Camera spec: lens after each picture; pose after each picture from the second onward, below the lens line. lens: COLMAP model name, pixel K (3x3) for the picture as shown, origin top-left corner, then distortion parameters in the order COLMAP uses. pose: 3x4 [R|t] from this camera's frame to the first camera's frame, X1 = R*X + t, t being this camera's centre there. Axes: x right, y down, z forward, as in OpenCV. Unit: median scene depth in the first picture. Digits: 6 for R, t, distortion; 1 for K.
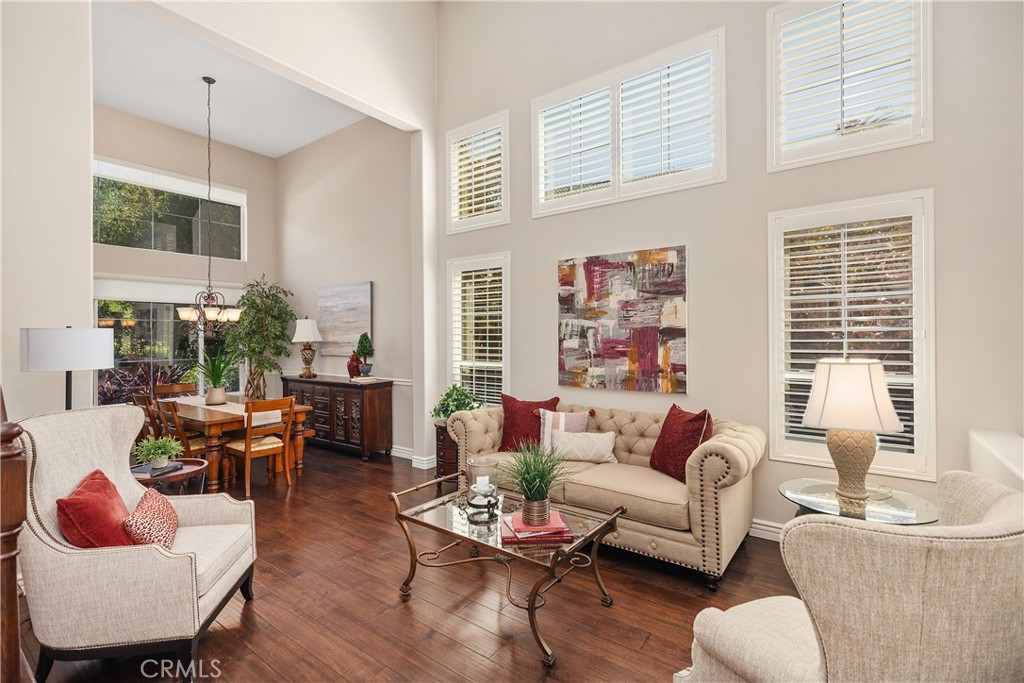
lens RADIAL K [[466.4, 0, 512.4], [0, 466.4, 344.0], [0, 0, 1]] dist [0.005529, -0.001454]
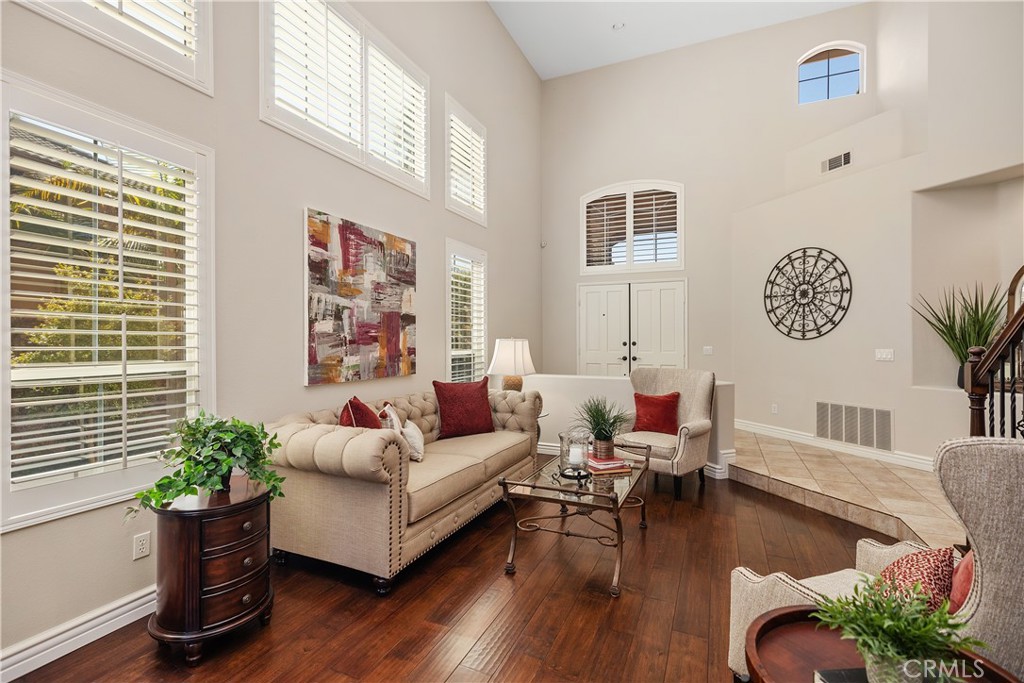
lens RADIAL K [[466.4, 0, 511.4], [0, 466.4, 336.8], [0, 0, 1]] dist [0.005529, -0.001454]
pose [[-0.221837, 0.005245, 0.975070, -0.693763], [0.003322, 0.999984, -0.004624, 0.020776], [-0.975078, 0.002213, -0.221850, 0.908581]]
